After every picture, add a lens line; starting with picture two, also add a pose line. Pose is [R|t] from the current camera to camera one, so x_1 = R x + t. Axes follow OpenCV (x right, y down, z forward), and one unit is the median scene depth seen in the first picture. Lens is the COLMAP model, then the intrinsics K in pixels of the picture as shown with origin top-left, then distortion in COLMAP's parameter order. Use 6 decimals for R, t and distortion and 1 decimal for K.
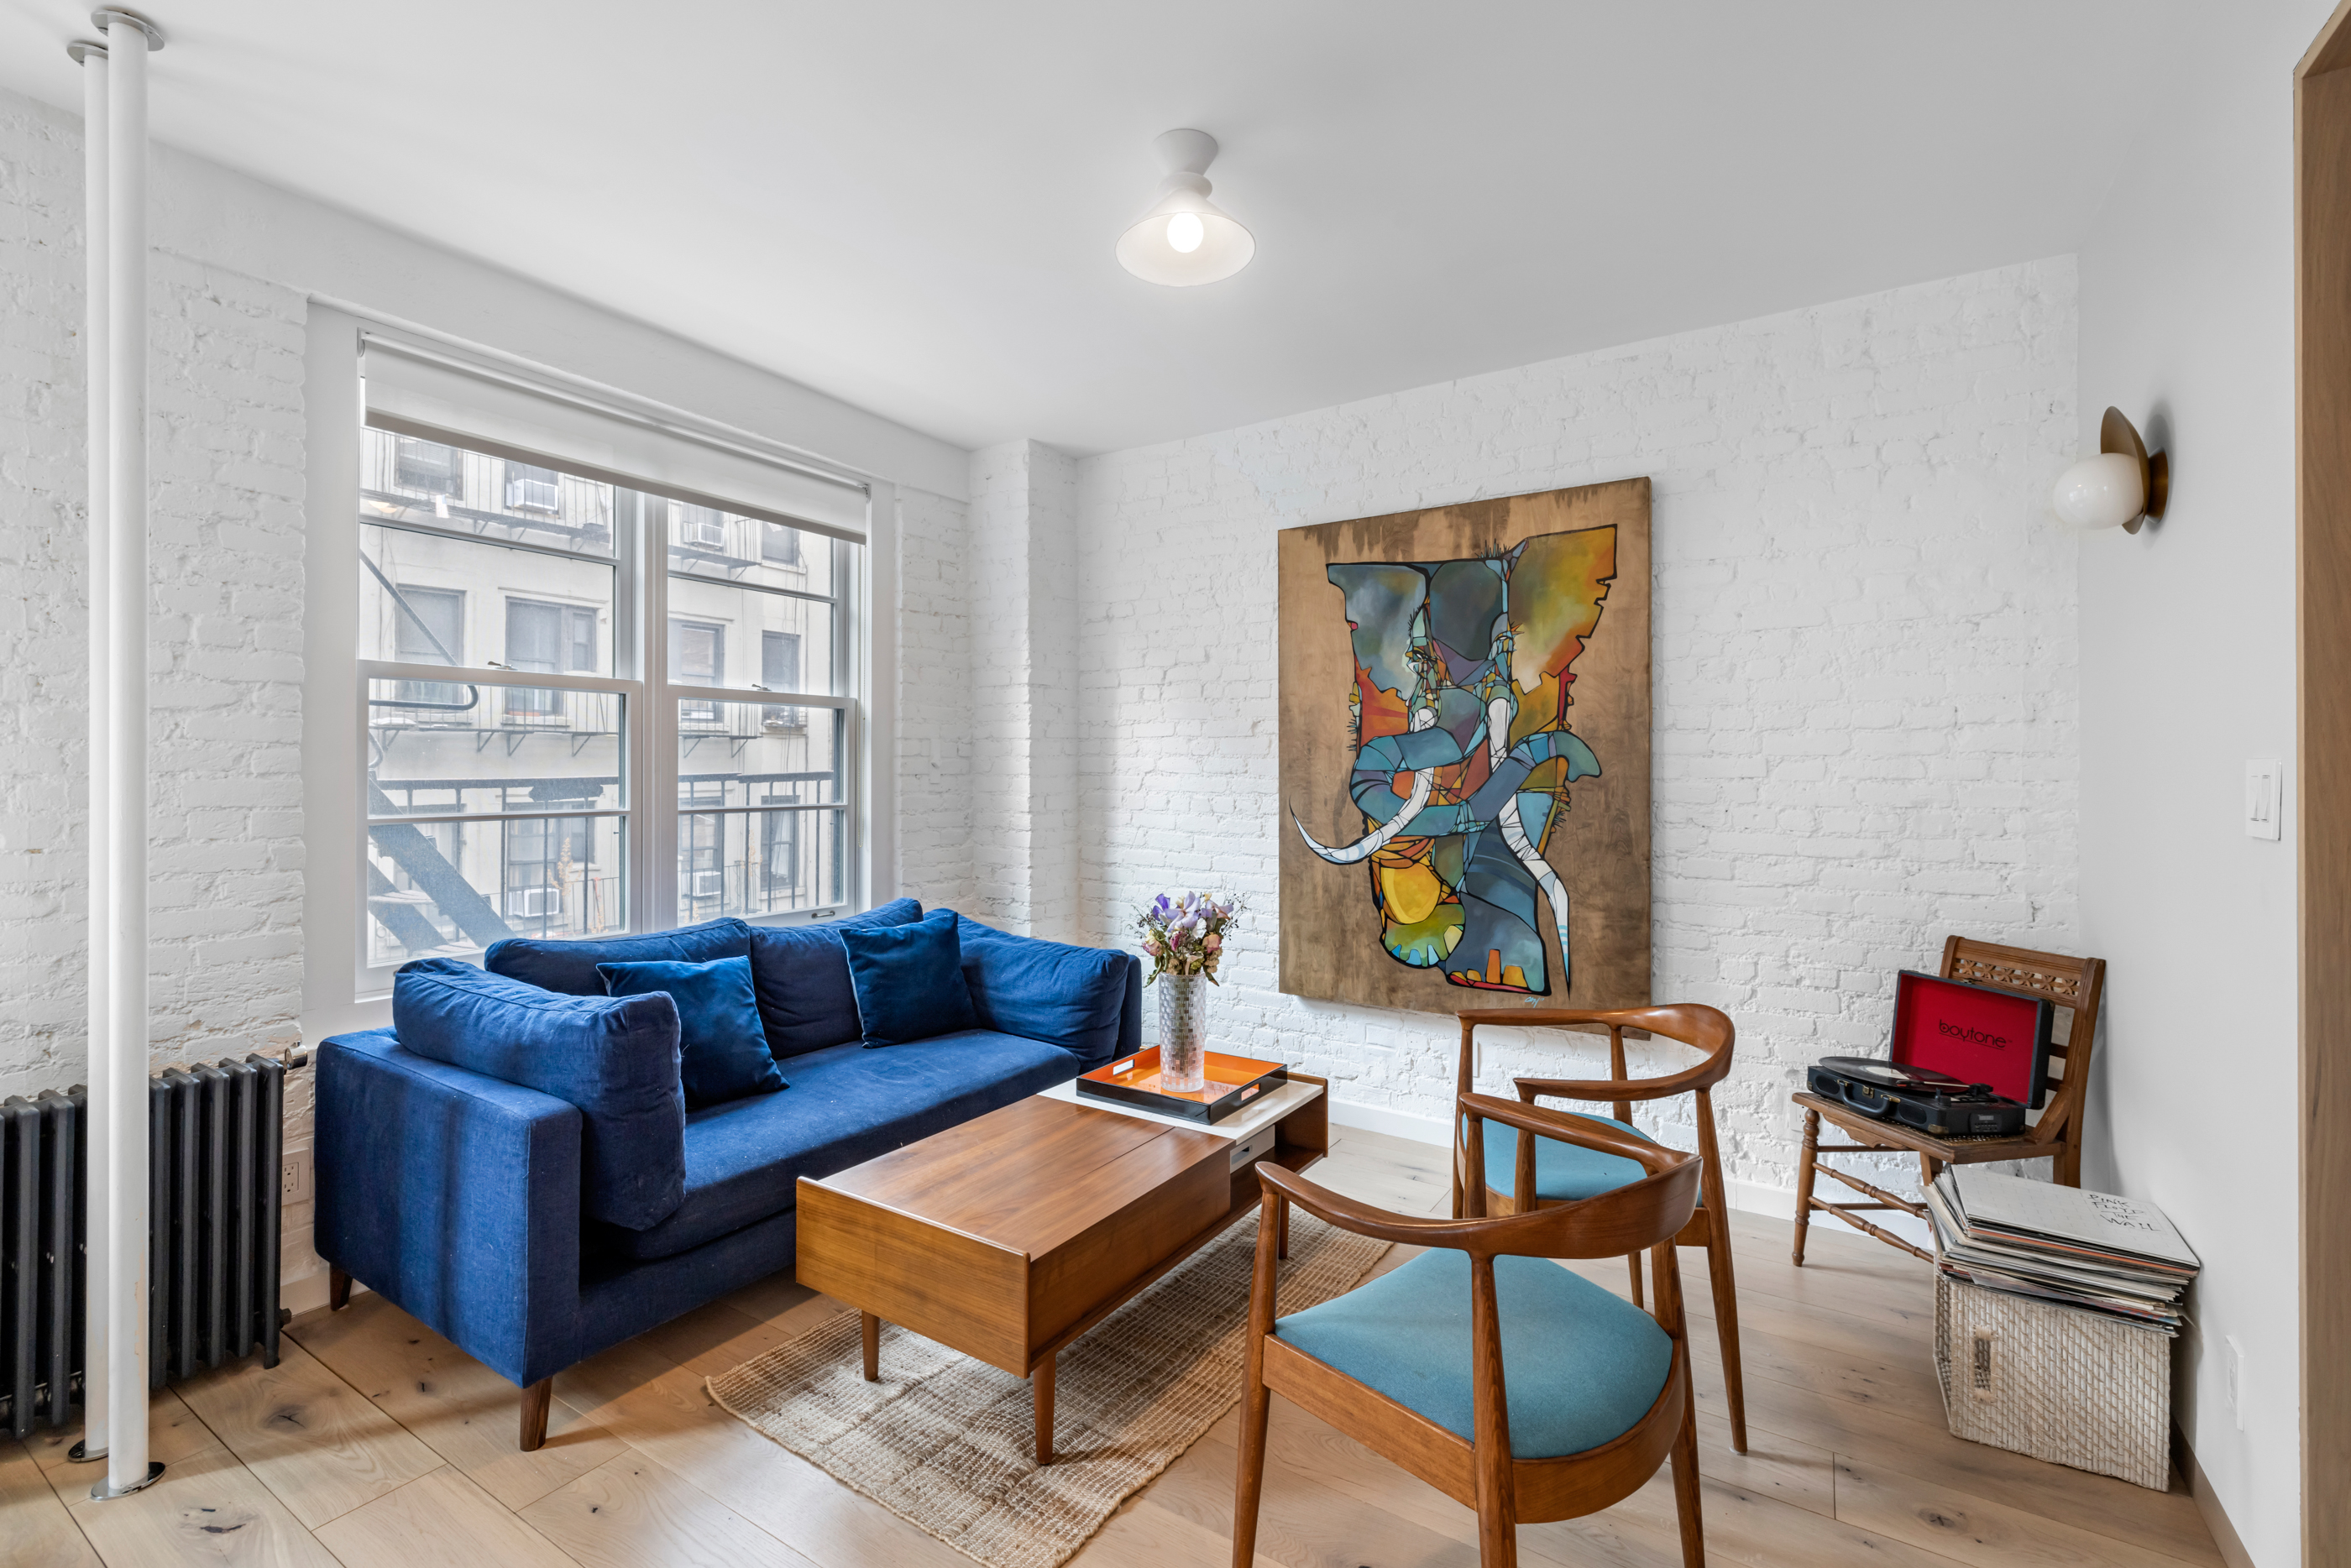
lens RADIAL K [[1019.8, 0, 1150.3], [0, 1019.8, 765.7], [0, 0, 1]] dist [0.001072, 0.000978]
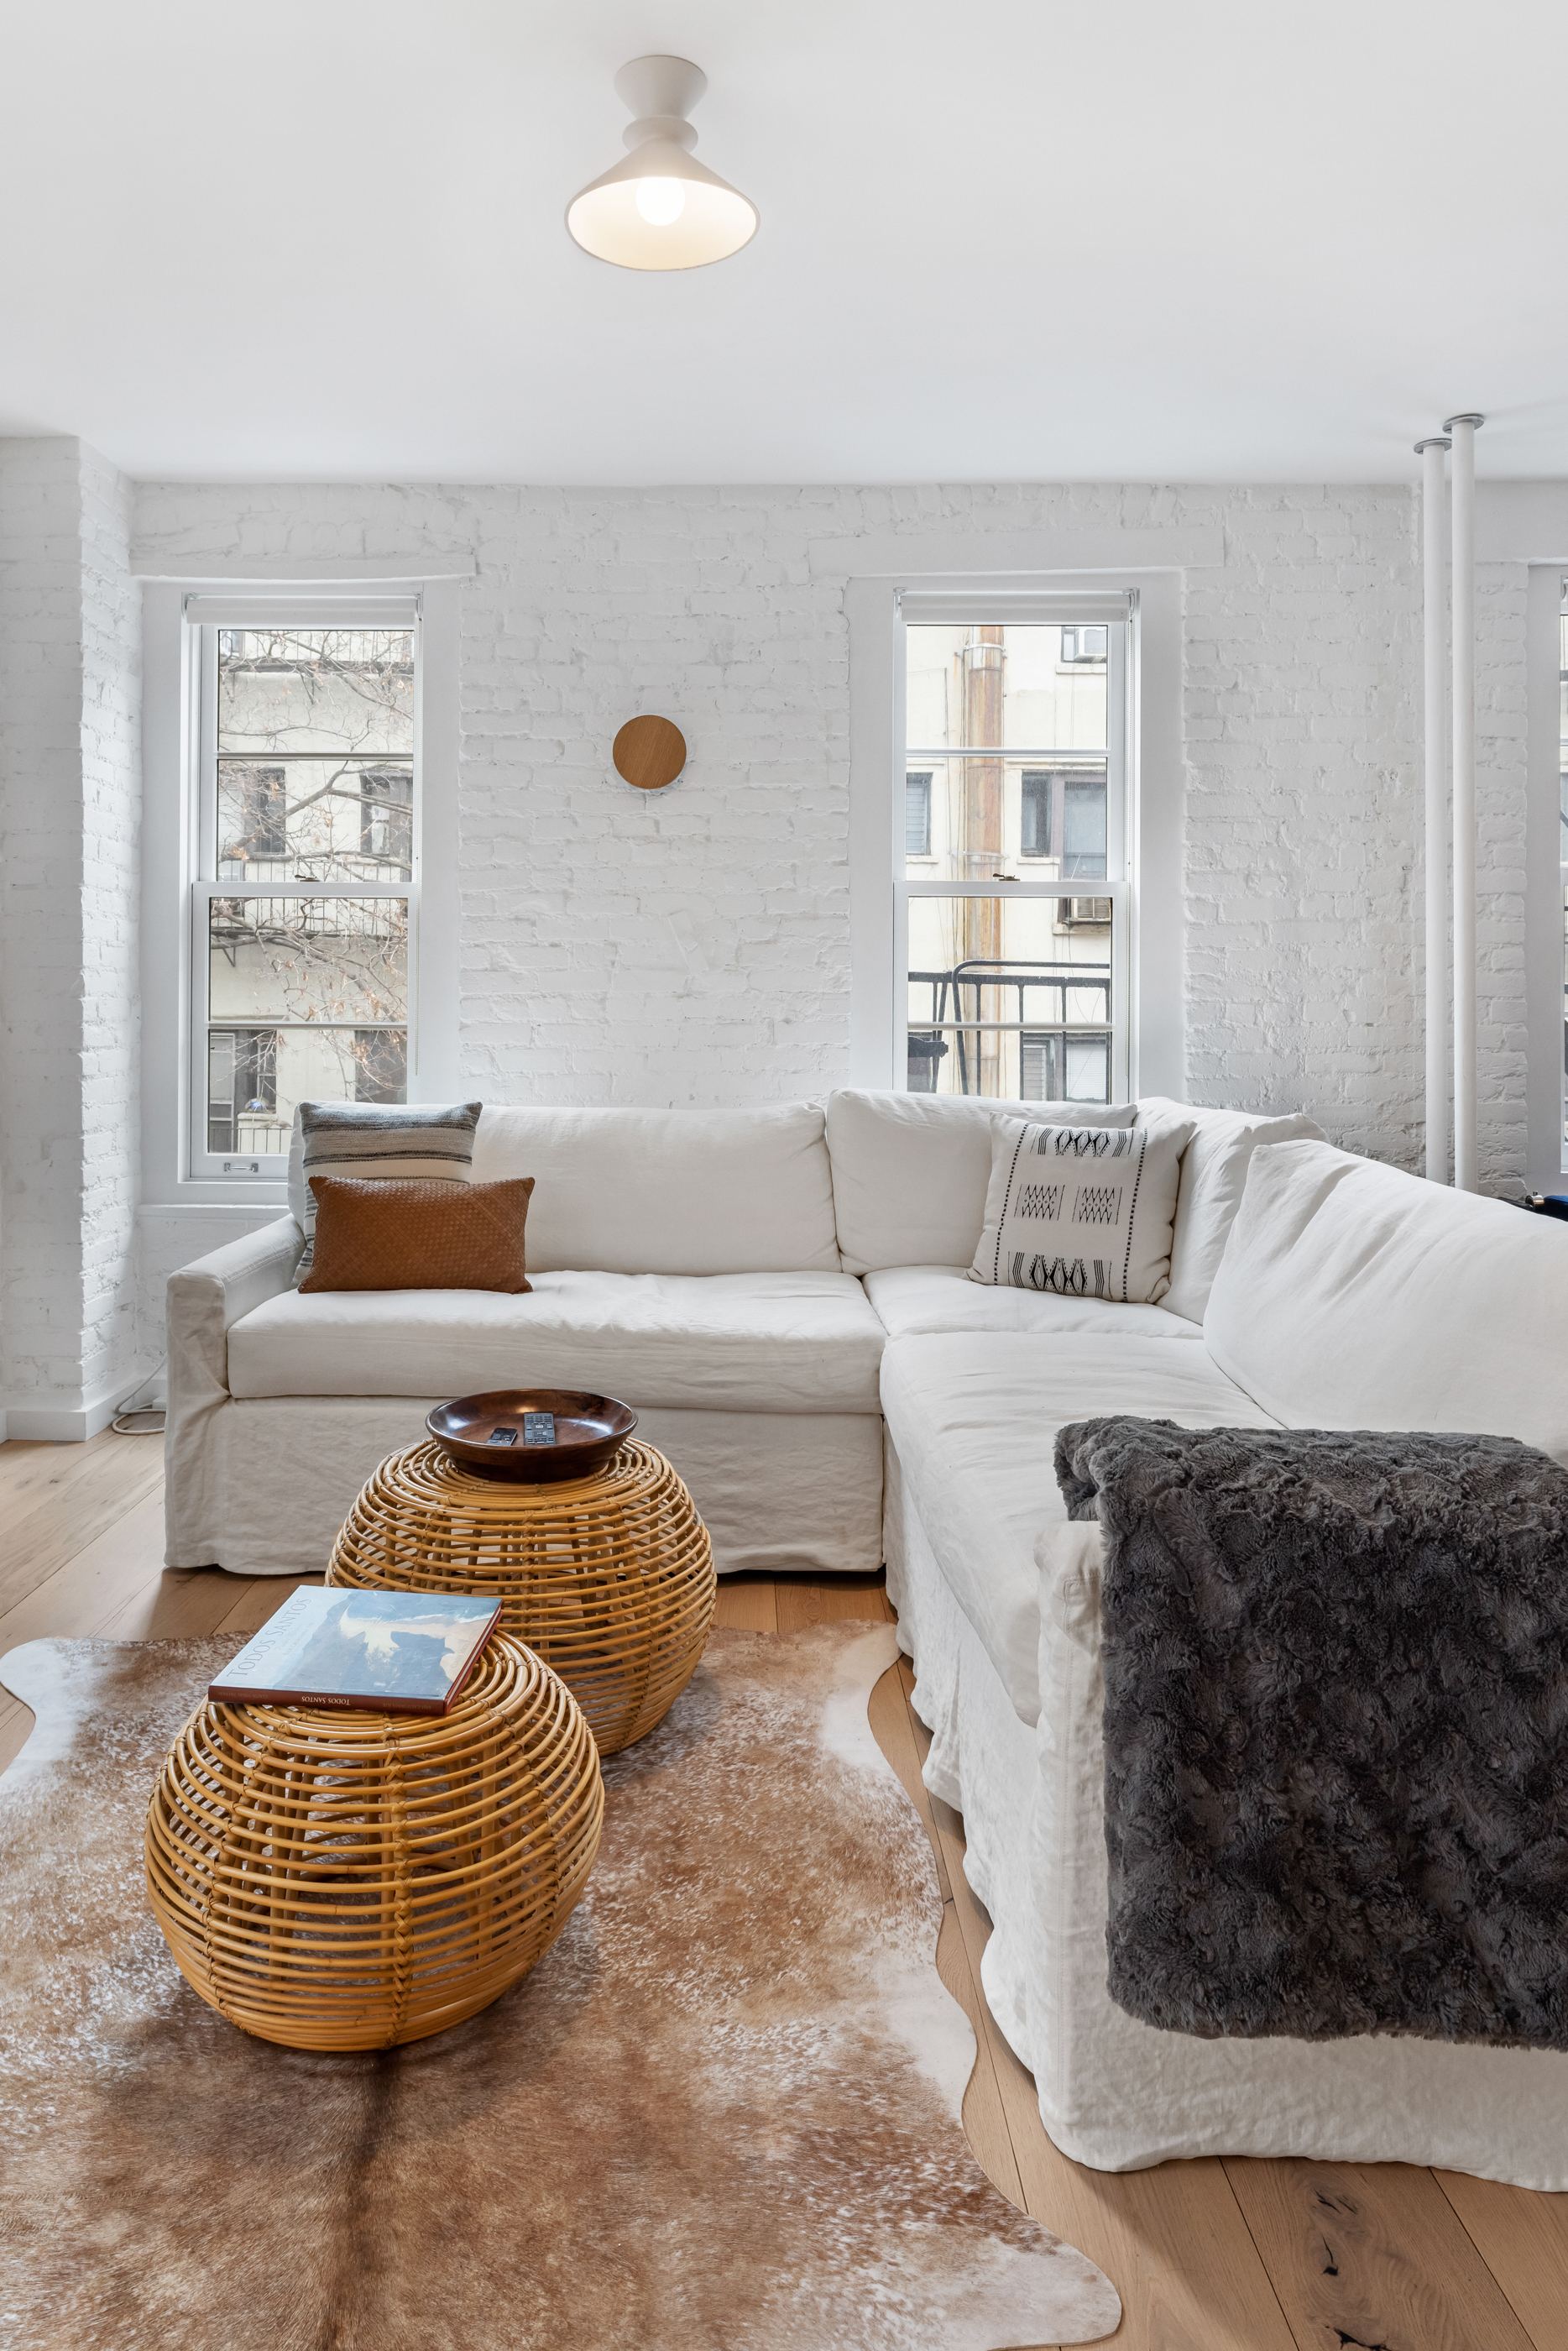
lens RADIAL K [[1469.7, 0, 698.5], [0, 1469.7, 994.4], [0, 0, 1]] dist [-0.006274, 0.000576]
pose [[0.525386, -0.001533, -0.850863, 0.080956], [0.000438, 0.999999, -0.001531, 0.028531], [0.850864, 0.000432, 0.525386, -0.521193]]
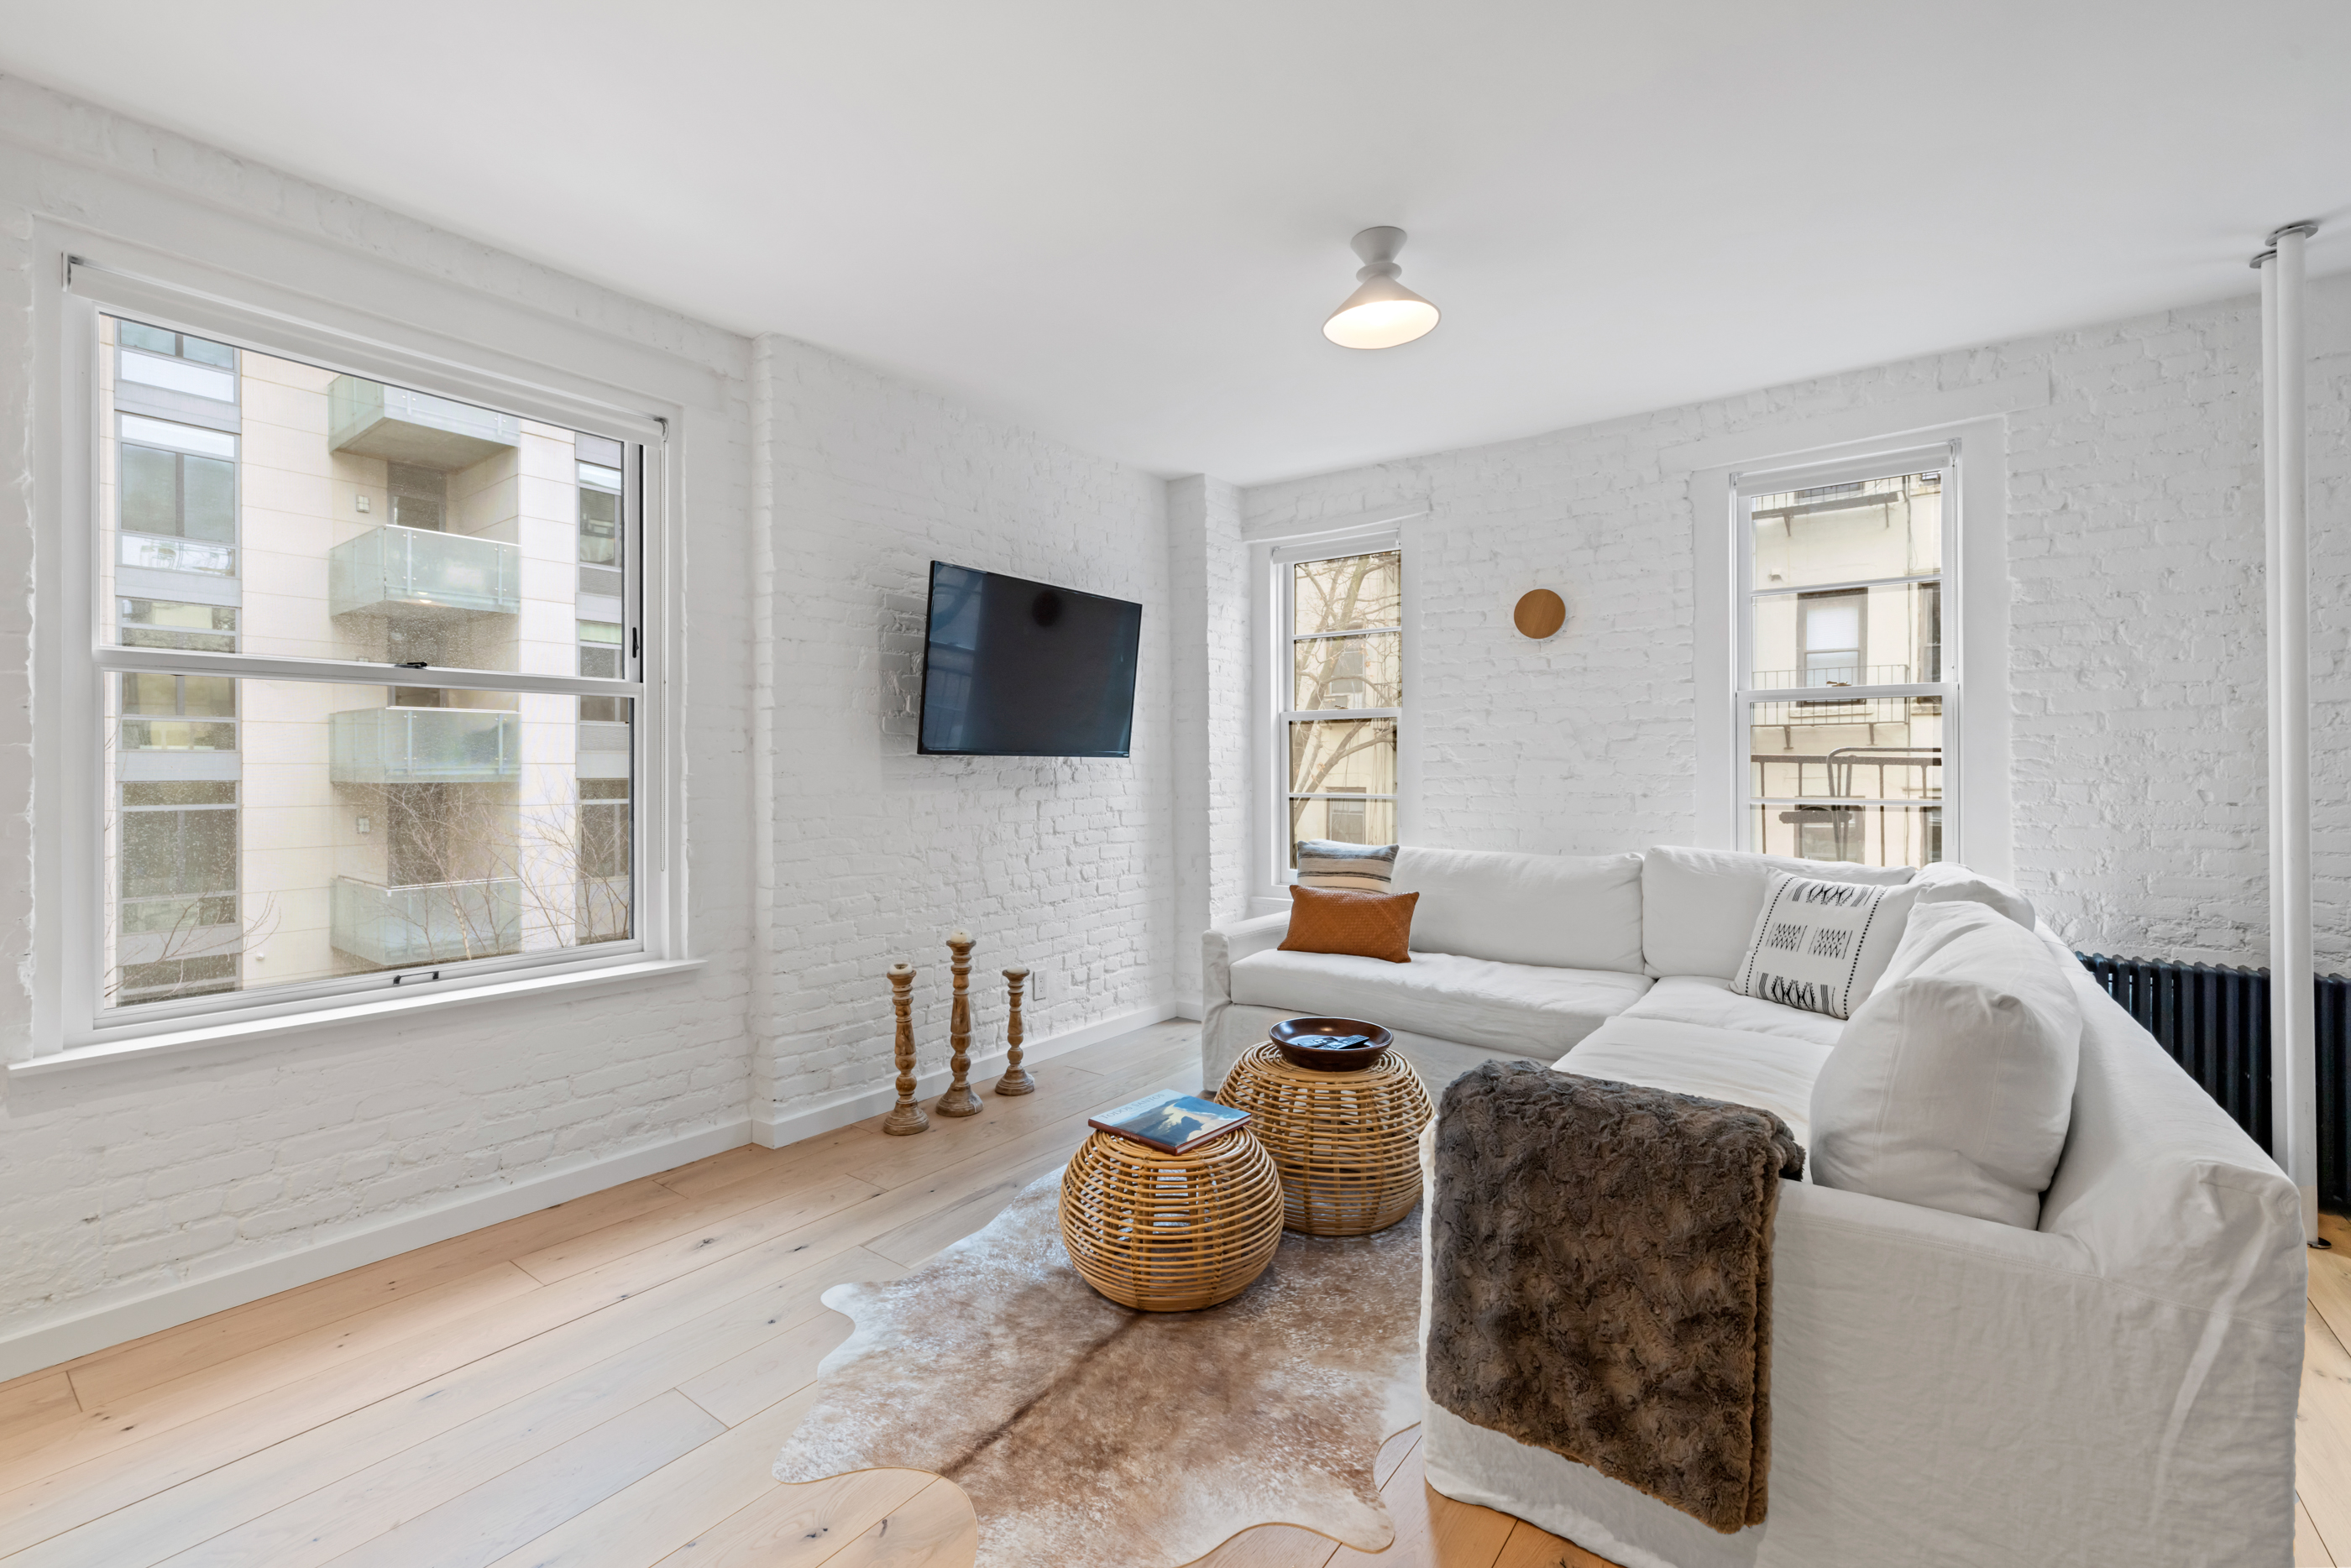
lens RADIAL K [[1004.4, 0, 1176.1], [0, 1004.4, 766.1], [0, 0, 1]] dist [0.002264, 0.000100]
pose [[-0.061172, -0.002953, -0.998123, 0.293301], [0.007998, 0.999962, -0.003449, 0.013412], [0.998095, -0.008194, -0.061146, -0.279511]]
